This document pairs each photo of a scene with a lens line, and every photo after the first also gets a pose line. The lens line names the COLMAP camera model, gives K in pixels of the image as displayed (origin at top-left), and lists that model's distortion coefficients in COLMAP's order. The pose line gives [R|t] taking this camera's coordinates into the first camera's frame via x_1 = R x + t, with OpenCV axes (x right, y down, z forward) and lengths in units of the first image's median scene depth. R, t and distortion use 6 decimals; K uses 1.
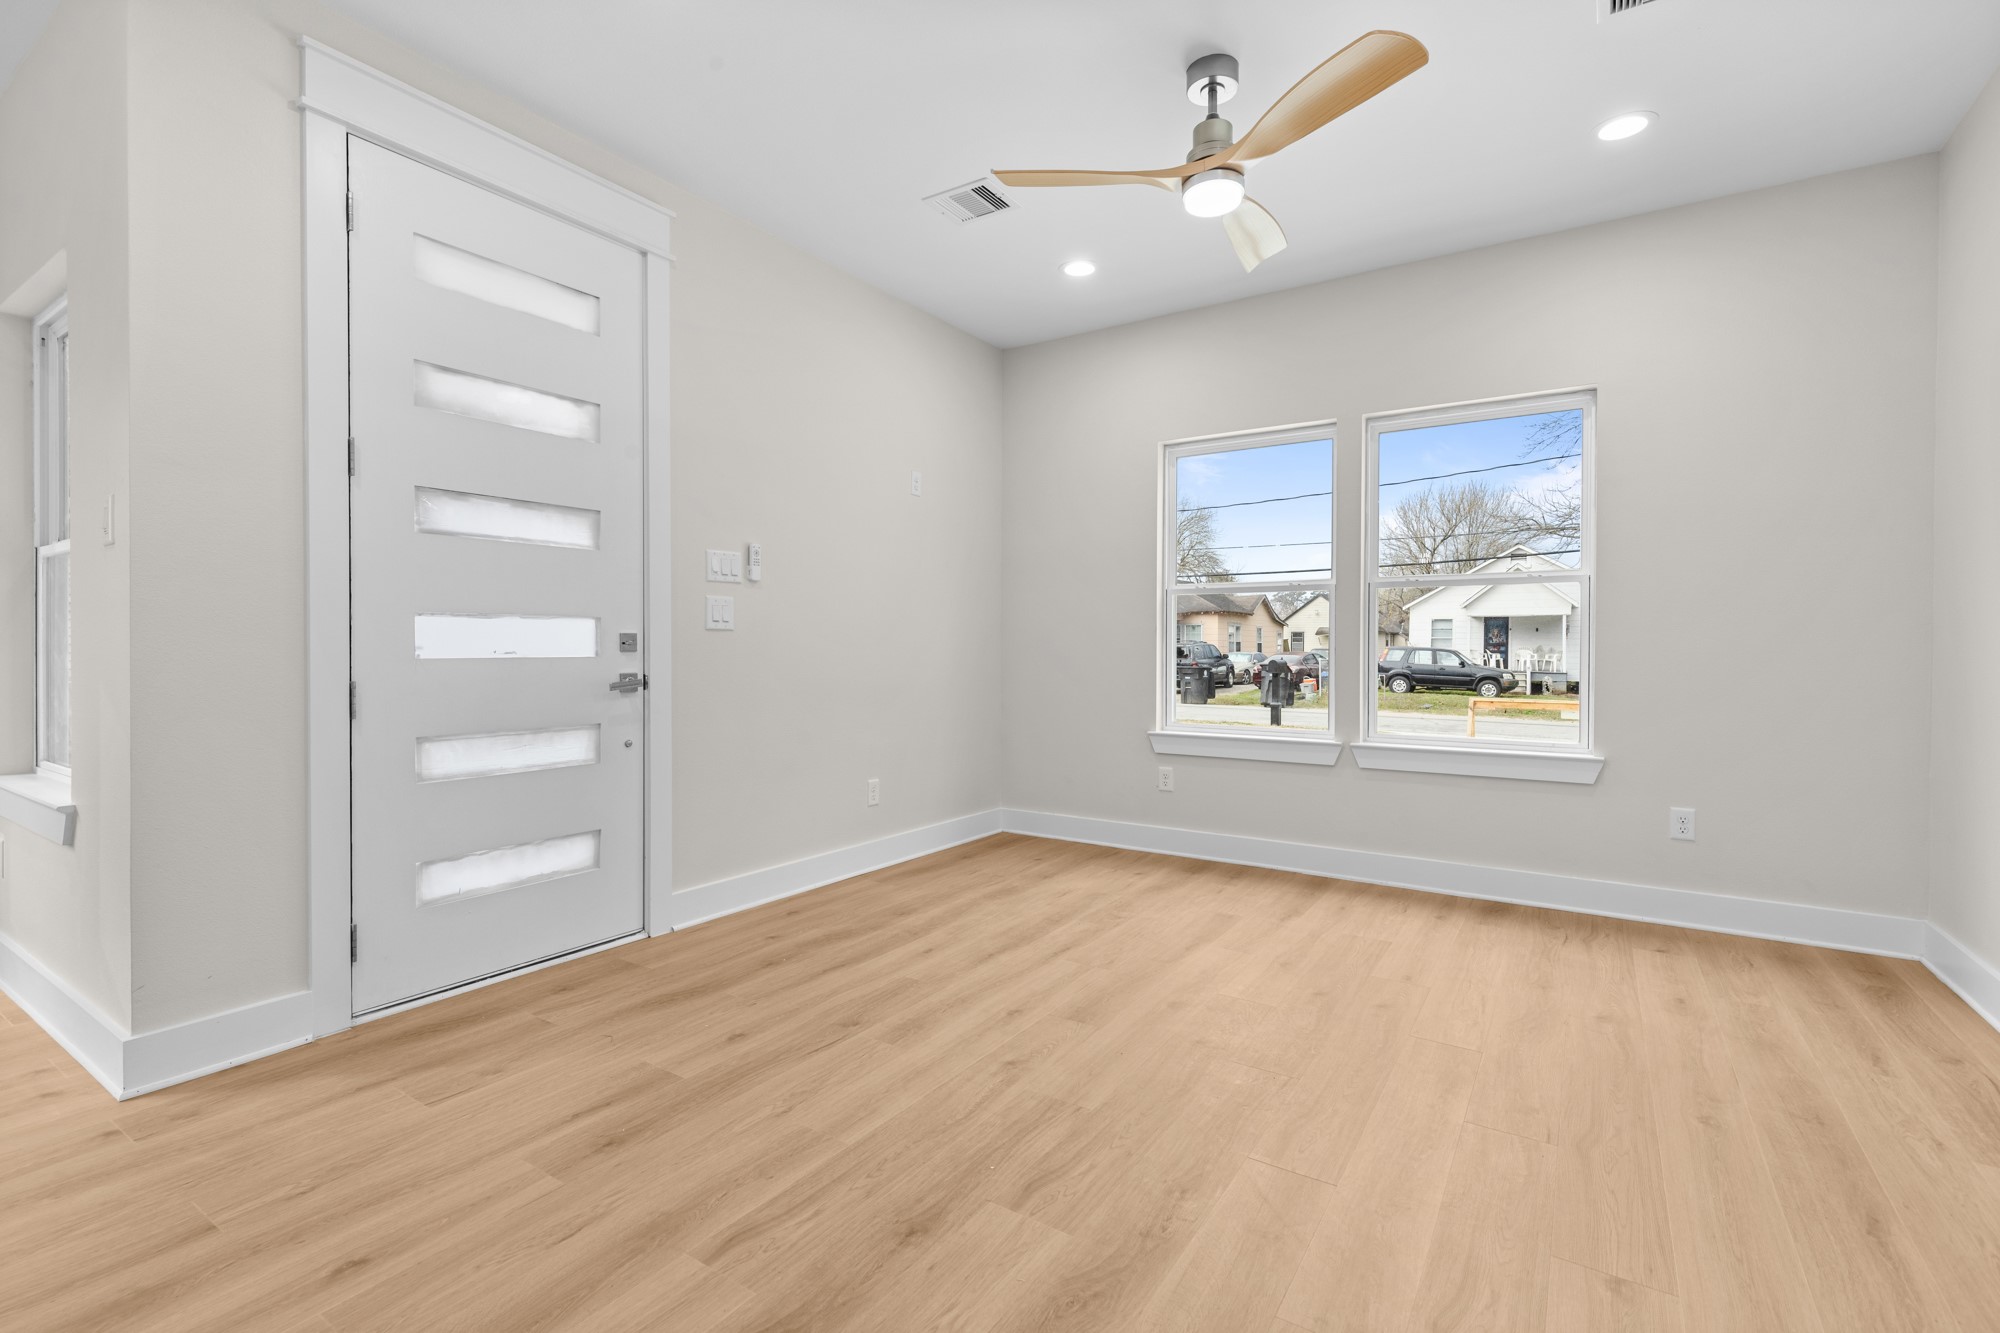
lens RADIAL K [[901.2, 0, 994.5], [0, 901.2, 658.8], [0, 0, 1]] dist [0.001105, 0.001005]
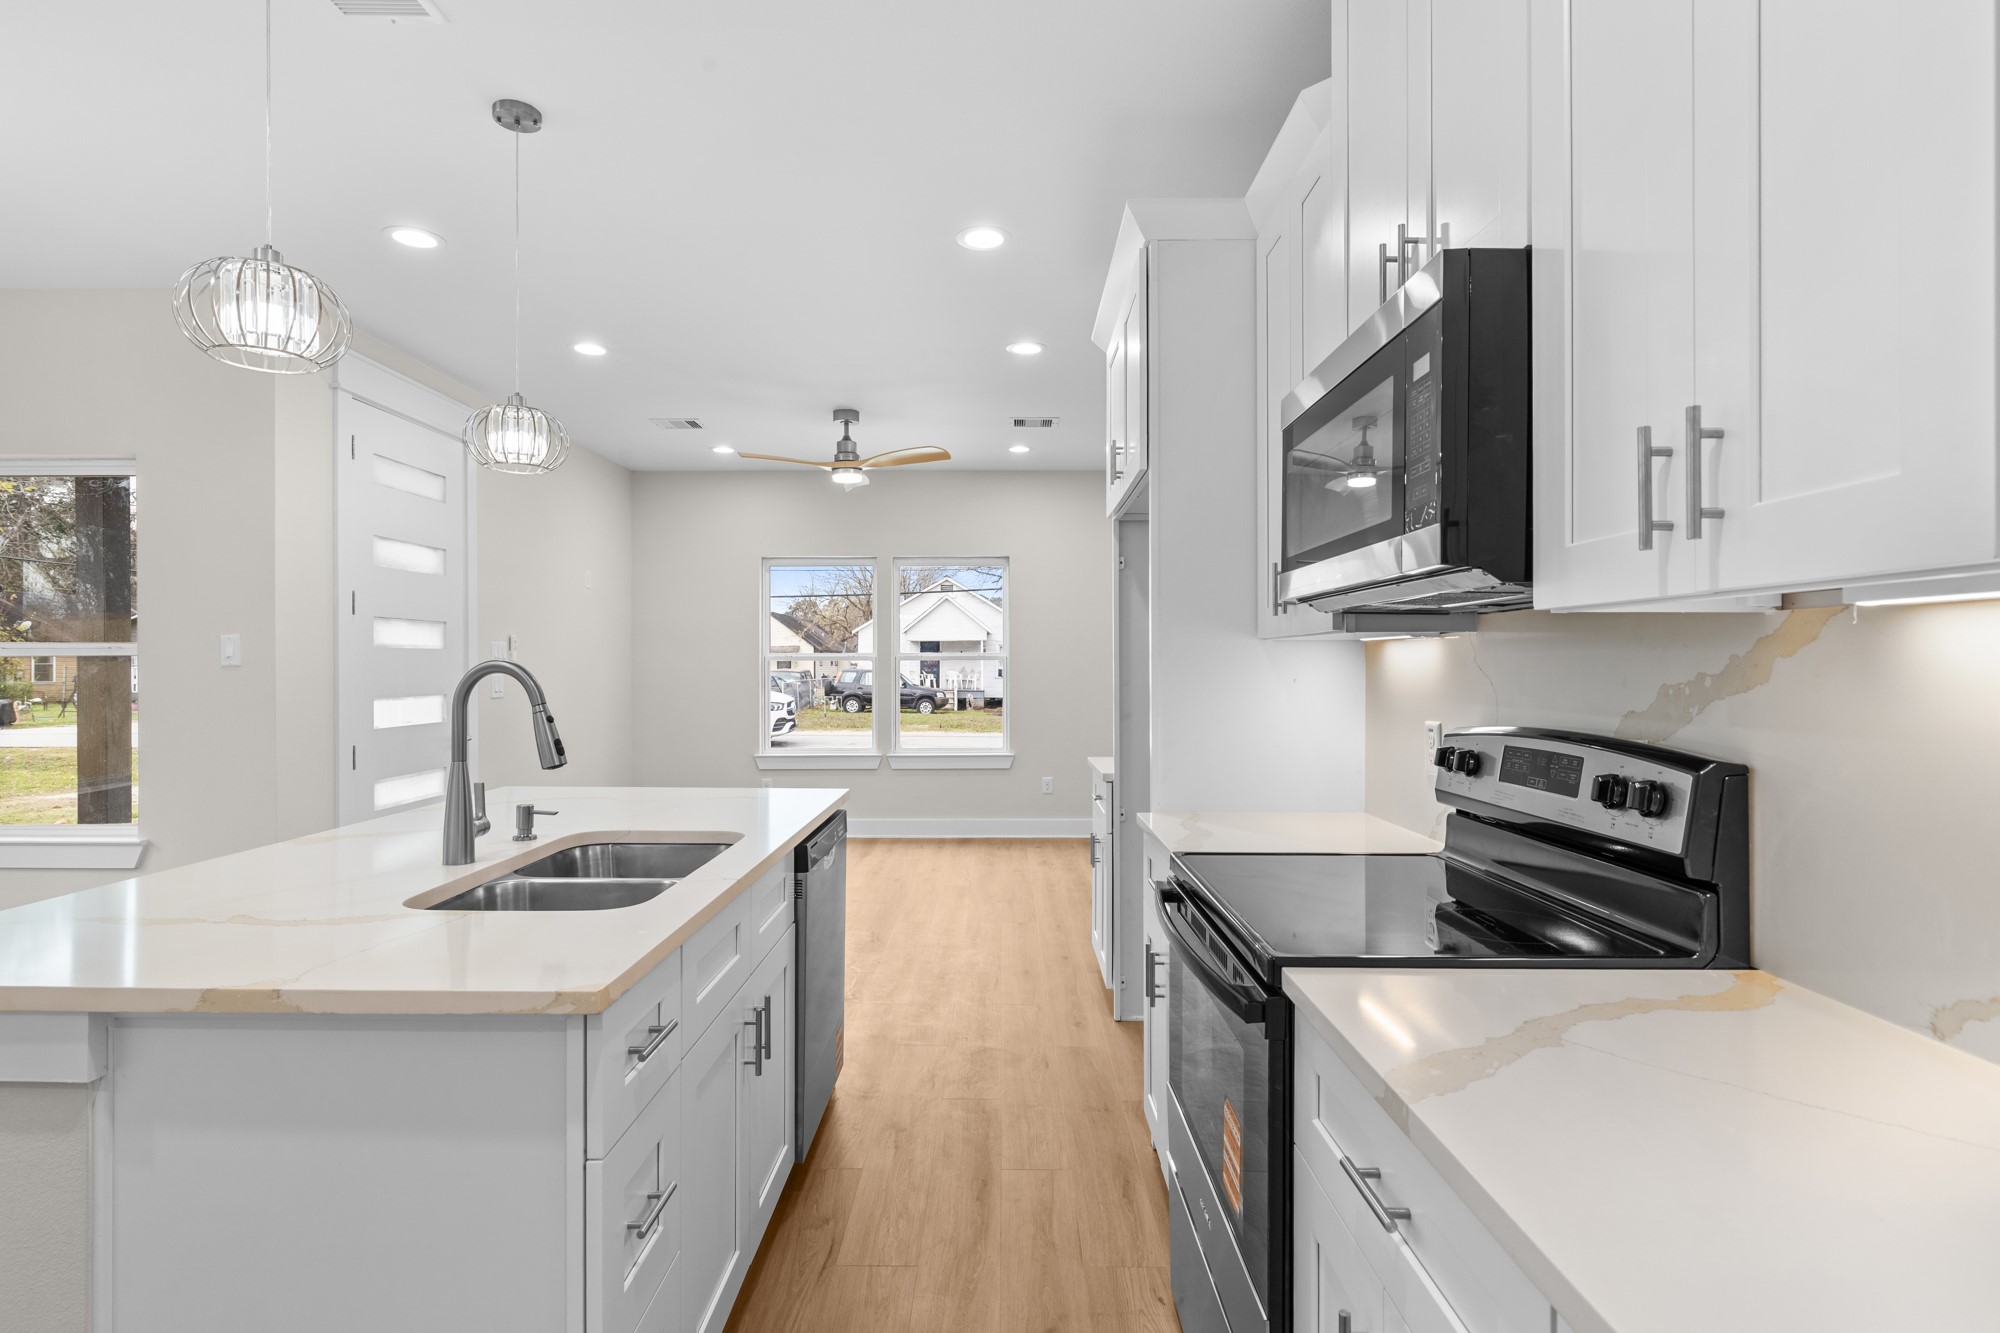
lens RADIAL K [[1008.8, 0, 992.8], [0, 1008.8, 656.4], [0, 0, 1]] dist [0.003334, 0.000039]
pose [[0.838056, -0.001393, 0.545583, -0.685632], [0.012280, 0.999792, -0.016310, -0.081403], [-0.545446, 0.020368, 0.837898, -1.001910]]
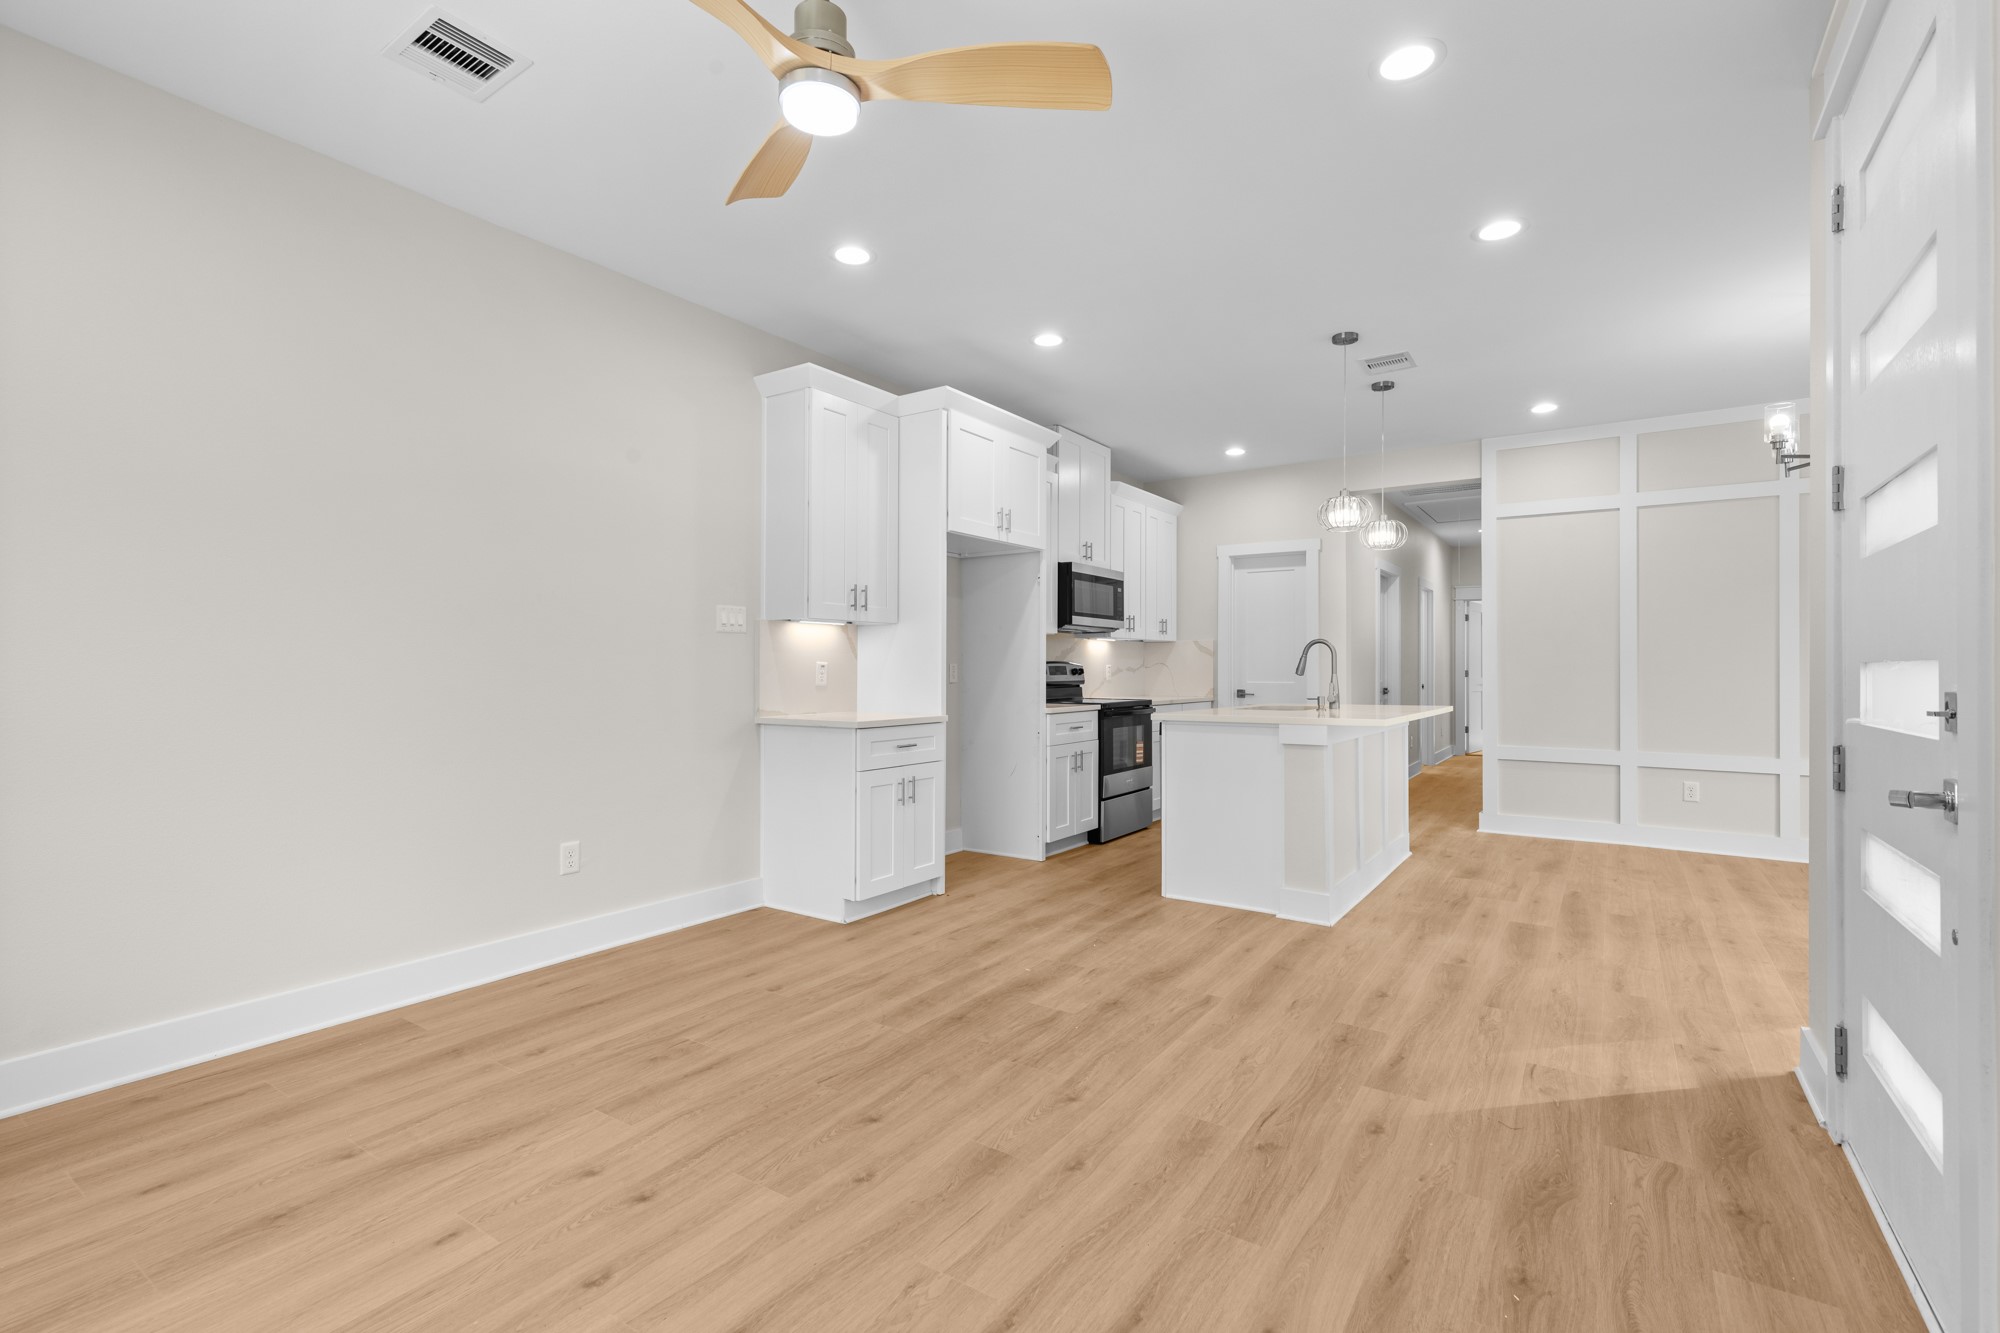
lens RADIAL K [[901.2, 0, 997.9], [0, 901.2, 661.2], [0, 0, 1]] dist [0.001105, 0.001005]
pose [[-0.999912, -0.006646, 0.011509, 0.081421], [-0.006588, 0.999966, 0.005033, -0.052097], [-0.011542, 0.004957, -0.999921, 1.743119]]
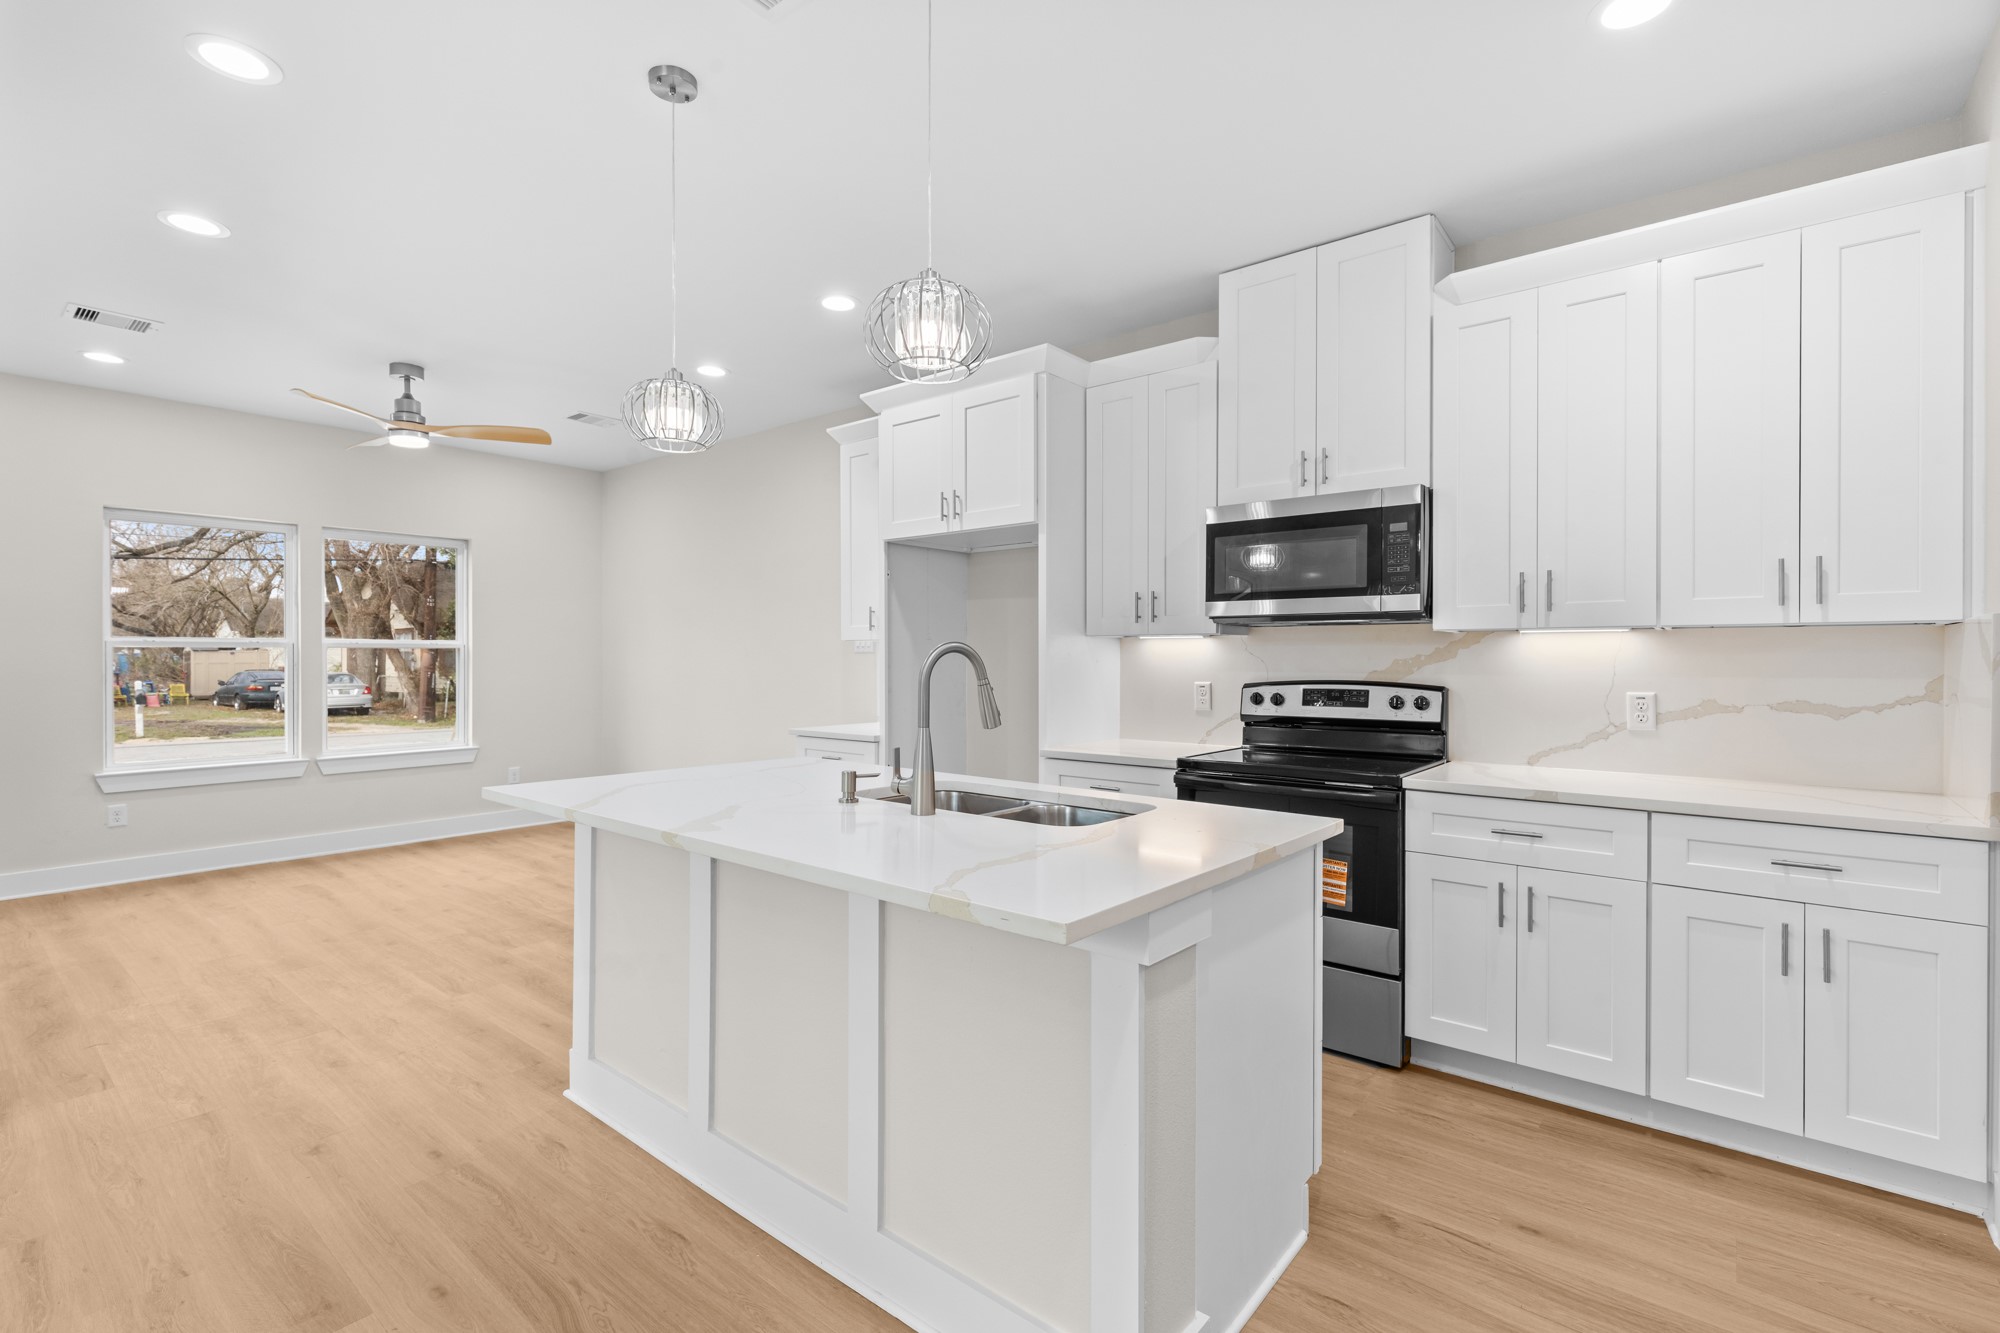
lens RADIAL K [[901.2, 0, 1006.4], [0, 901.2, 666.4], [0, 0, 1]] dist [0.001105, 0.001005]
pose [[0.098456, -0.014864, 0.995030, -1.370074], [0.012671, 0.999826, 0.013682, -0.084474], [-0.995061, 0.011261, 0.098628, -0.317878]]
